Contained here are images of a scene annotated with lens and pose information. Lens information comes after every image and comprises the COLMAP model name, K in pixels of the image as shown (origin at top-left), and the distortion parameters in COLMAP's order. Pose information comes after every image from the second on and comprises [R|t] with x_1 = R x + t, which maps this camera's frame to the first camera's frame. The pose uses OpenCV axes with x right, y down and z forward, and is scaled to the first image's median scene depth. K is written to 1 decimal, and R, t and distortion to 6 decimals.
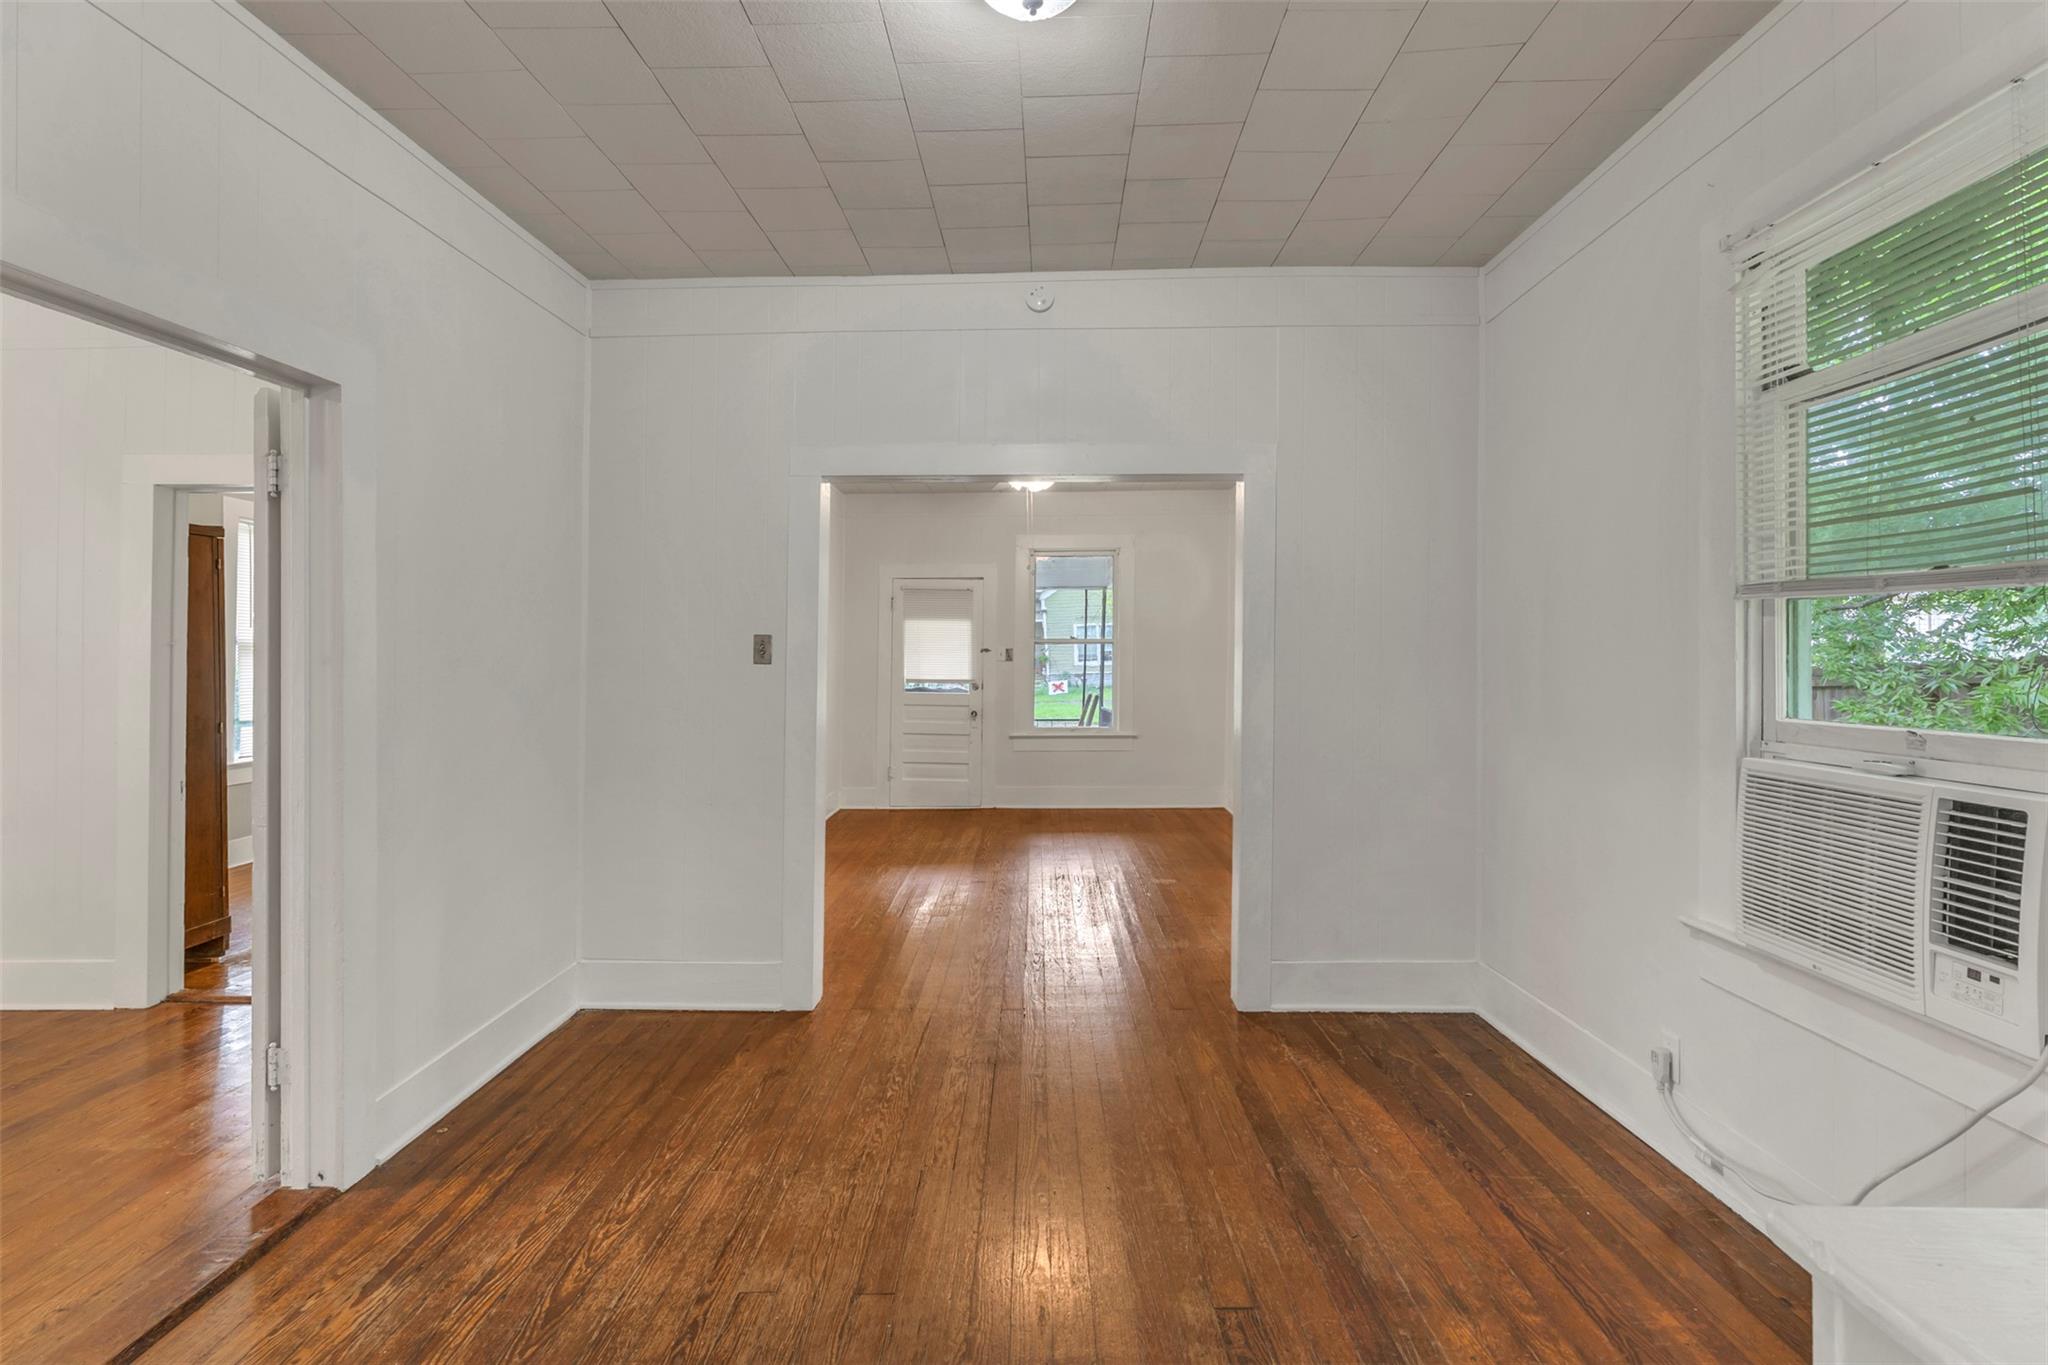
lens RADIAL K [[938.9, 0, 1030.2], [0, 938.9, 654.4], [0, 0, 1]] dist [0.000910, 0.000255]
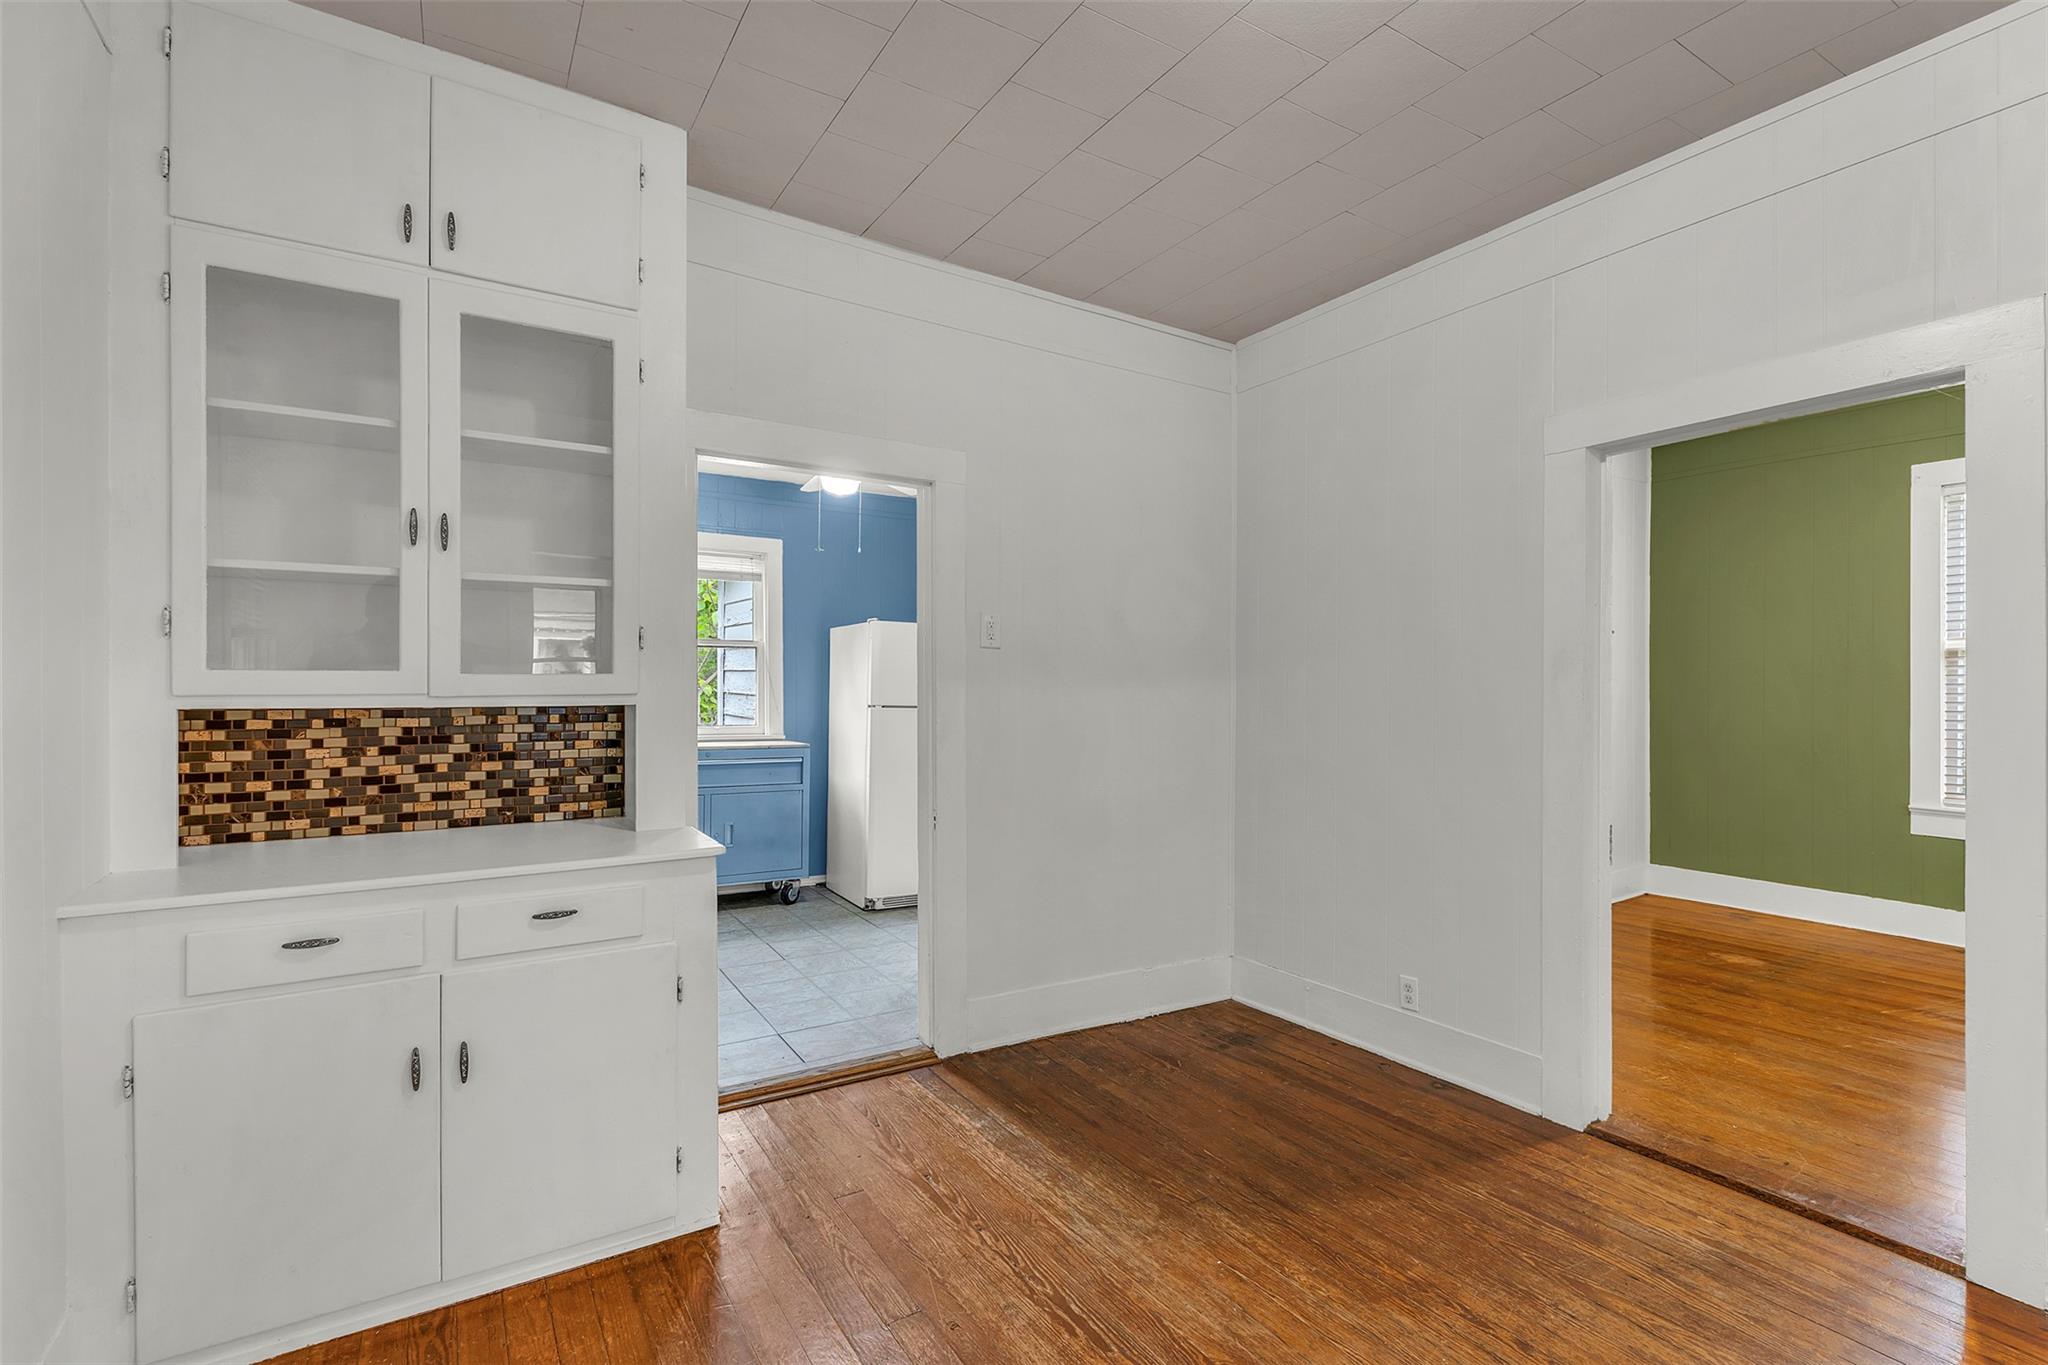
lens RADIAL K [[918.0, 0, 1024.0], [0, 918.0, 682.5], [0, 0, 1]] dist [0.001127, -0.000031]
pose [[-0.841528, 0.004752, -0.540192, 0.563481], [0.002767, 0.999986, 0.004486, 0.005815], [0.540206, 0.002280, -0.841530, 1.467709]]
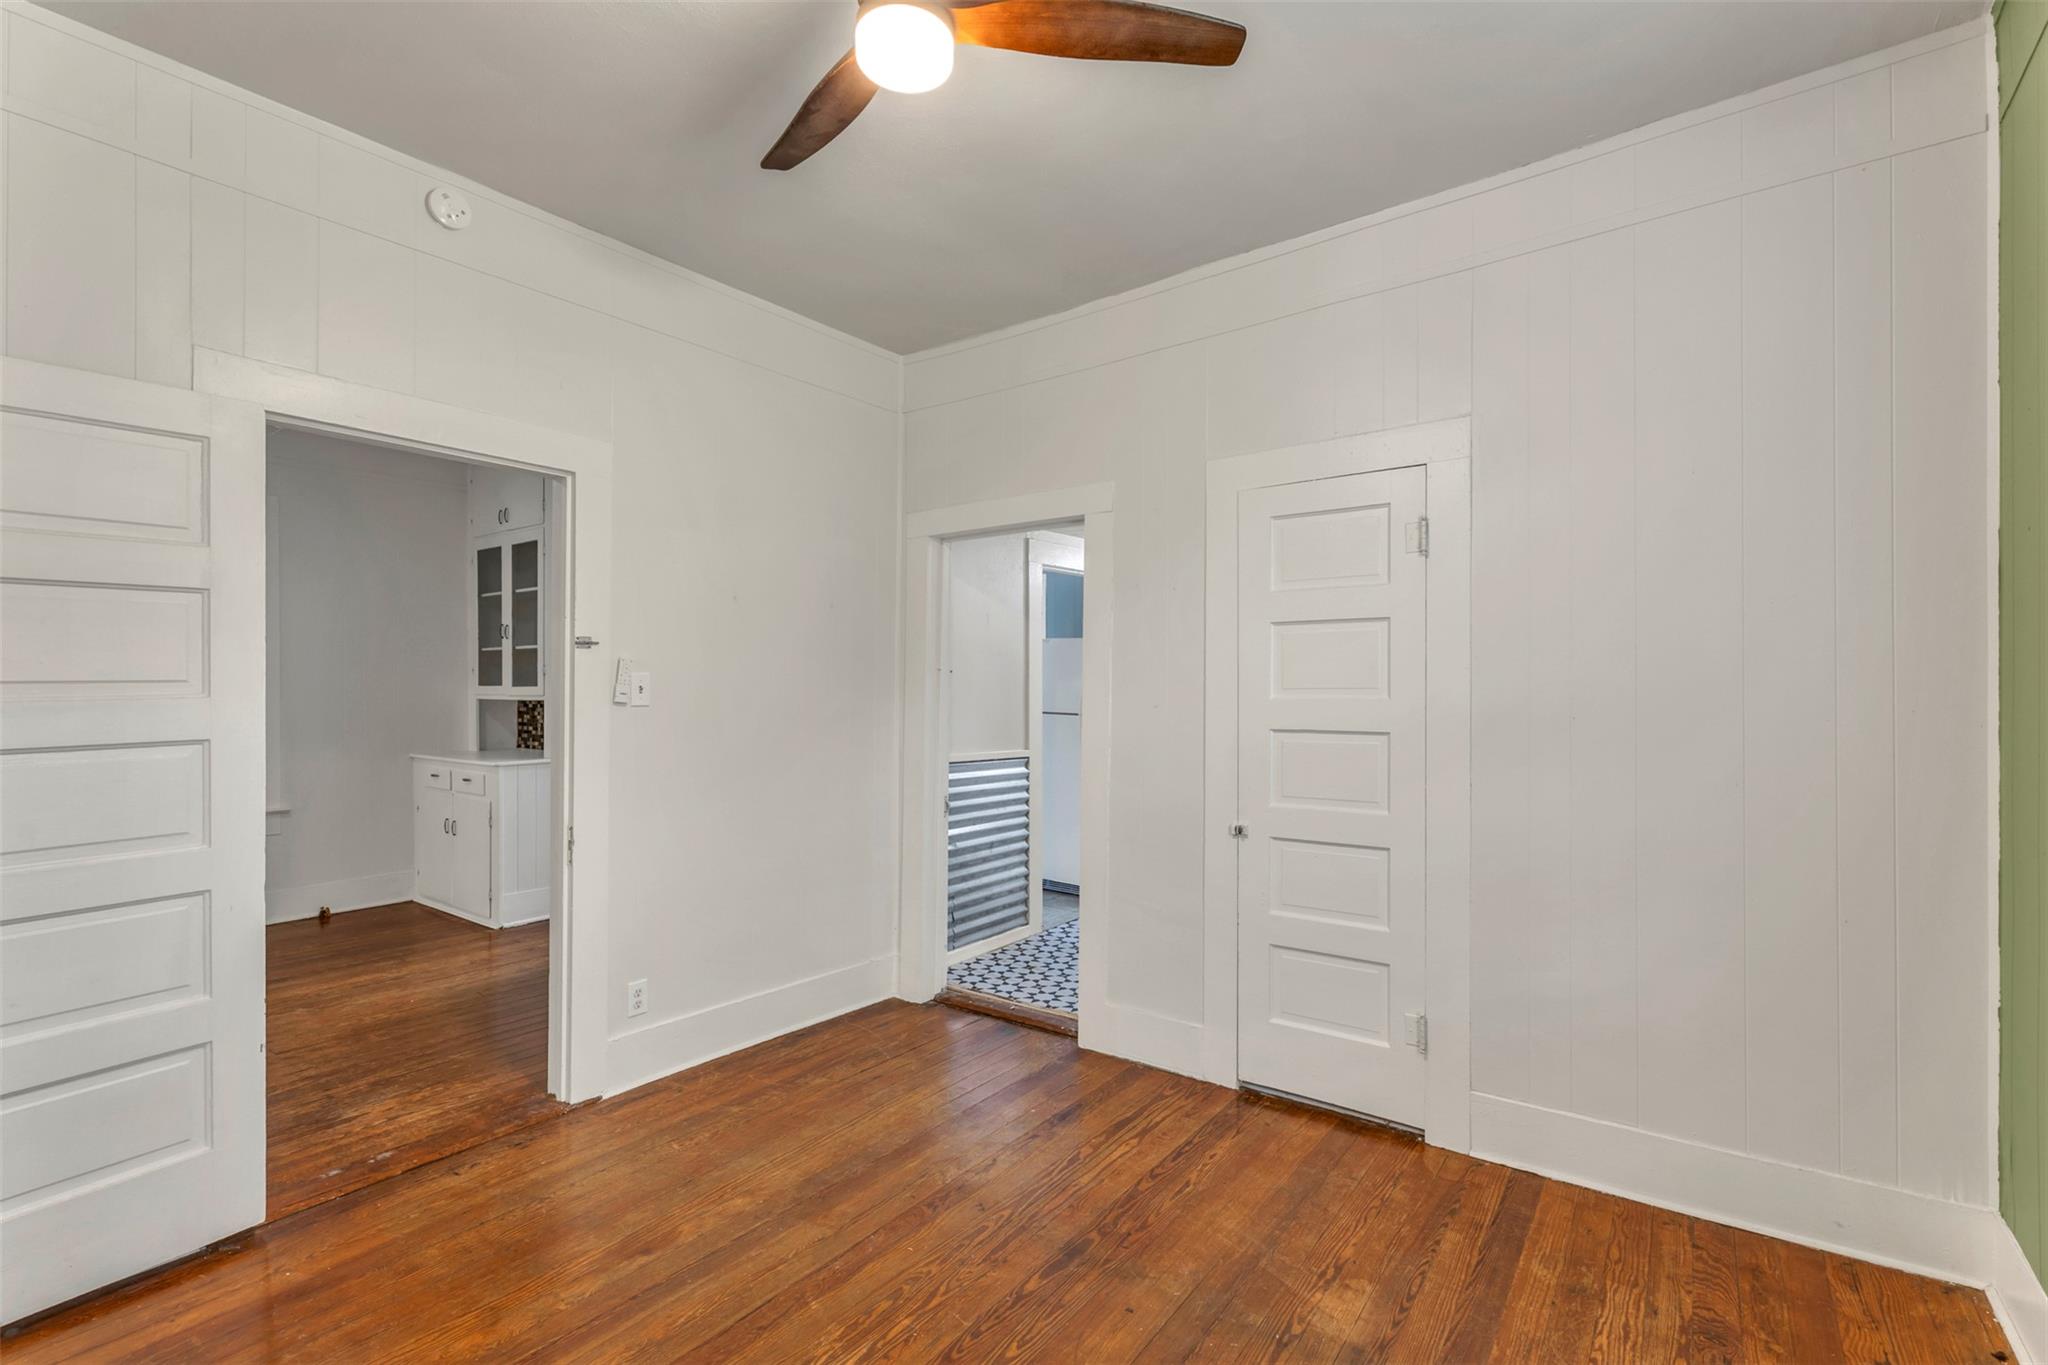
lens RADIAL K [[934.0, 0, 1036.5], [0, 934.0, 685.7], [0, 0, 1]] dist [0.004459, 0.000239]
pose [[-0.813293, 0.006653, 0.581817, -2.405229], [0.004064, 0.999975, -0.005753, 0.016922], [-0.581841, -0.002314, -0.813300, 1.556644]]
